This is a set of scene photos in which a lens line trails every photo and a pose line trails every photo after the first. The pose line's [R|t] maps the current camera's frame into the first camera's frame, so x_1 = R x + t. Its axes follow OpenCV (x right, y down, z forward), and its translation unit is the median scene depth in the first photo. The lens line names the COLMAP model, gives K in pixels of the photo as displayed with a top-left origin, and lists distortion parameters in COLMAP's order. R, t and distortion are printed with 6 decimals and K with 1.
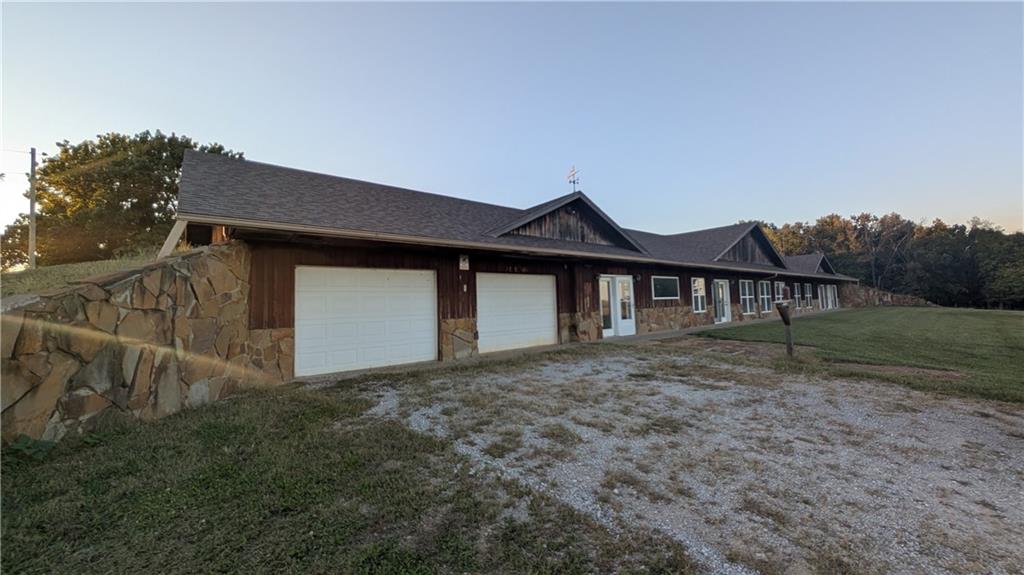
lens RADIAL K [[384.0, 0, 509.2], [0, 384.0, 283.0], [0, 0, 1]] dist [-0.002270, 0.000425]
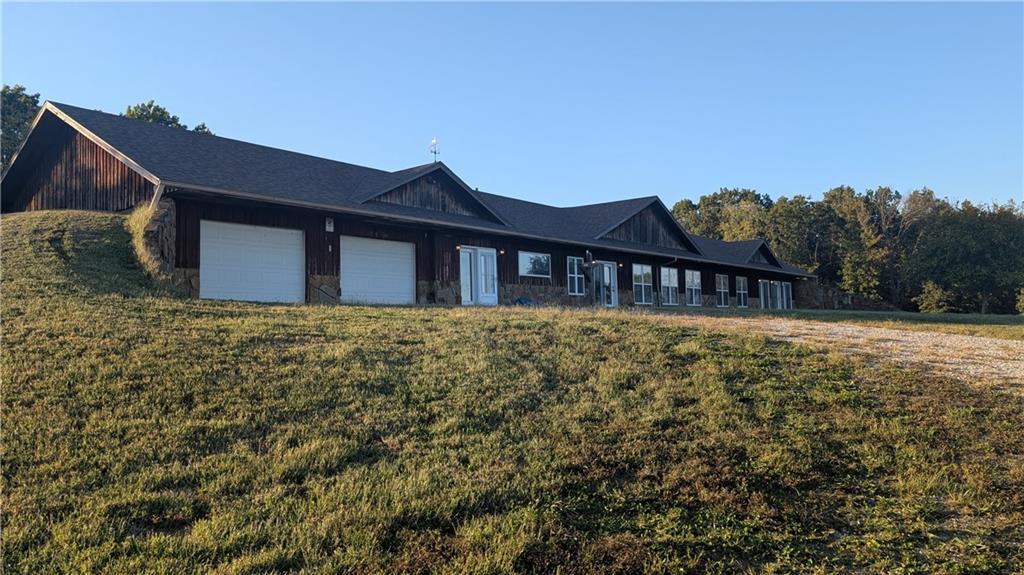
lens RADIAL K [[740.3, 0, 509.0], [0, 740.3, 287.1], [0, 0, 1]] dist [0.036522, -0.038736]
pose [[0.974293, 0.023374, 0.224069, -0.046149], [-0.023535, 0.999721, -0.001952, 0.059555], [-0.224052, -0.003372, 0.974571, -0.607263]]
